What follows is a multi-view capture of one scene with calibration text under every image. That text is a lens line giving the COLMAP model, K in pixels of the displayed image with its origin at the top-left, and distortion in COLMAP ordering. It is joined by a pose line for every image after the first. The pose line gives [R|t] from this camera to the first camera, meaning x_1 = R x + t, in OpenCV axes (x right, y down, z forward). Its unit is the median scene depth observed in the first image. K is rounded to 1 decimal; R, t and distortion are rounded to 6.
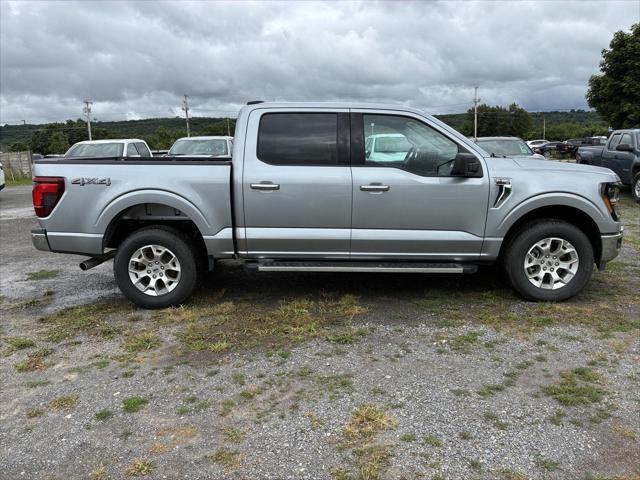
lens RADIAL K [[486.7, 0, 293.4], [0, 486.7, 241.9], [0, 0, 1]] dist [0.079221, -0.134024]
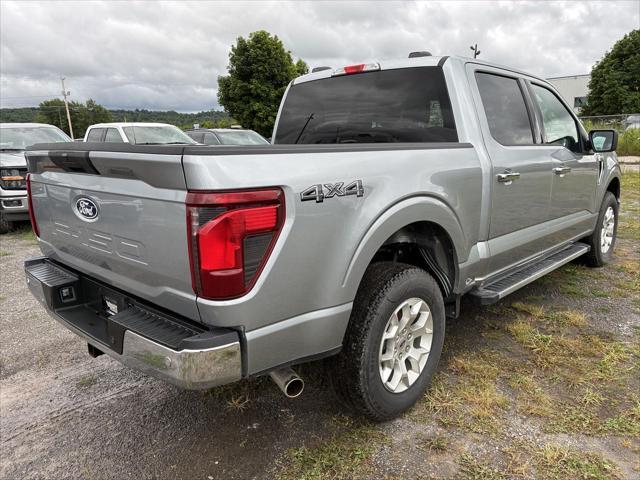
lens RADIAL K [[486.7, 0, 293.4], [0, 486.7, 241.9], [0, 0, 1]] dist [0.079221, -0.134024]
pose [[0.635454, -0.160772, 0.755215, -0.183604], [0.159365, 0.984332, 0.075454, -0.027817], [-0.755514, 0.072407, 0.651119, 0.177531]]
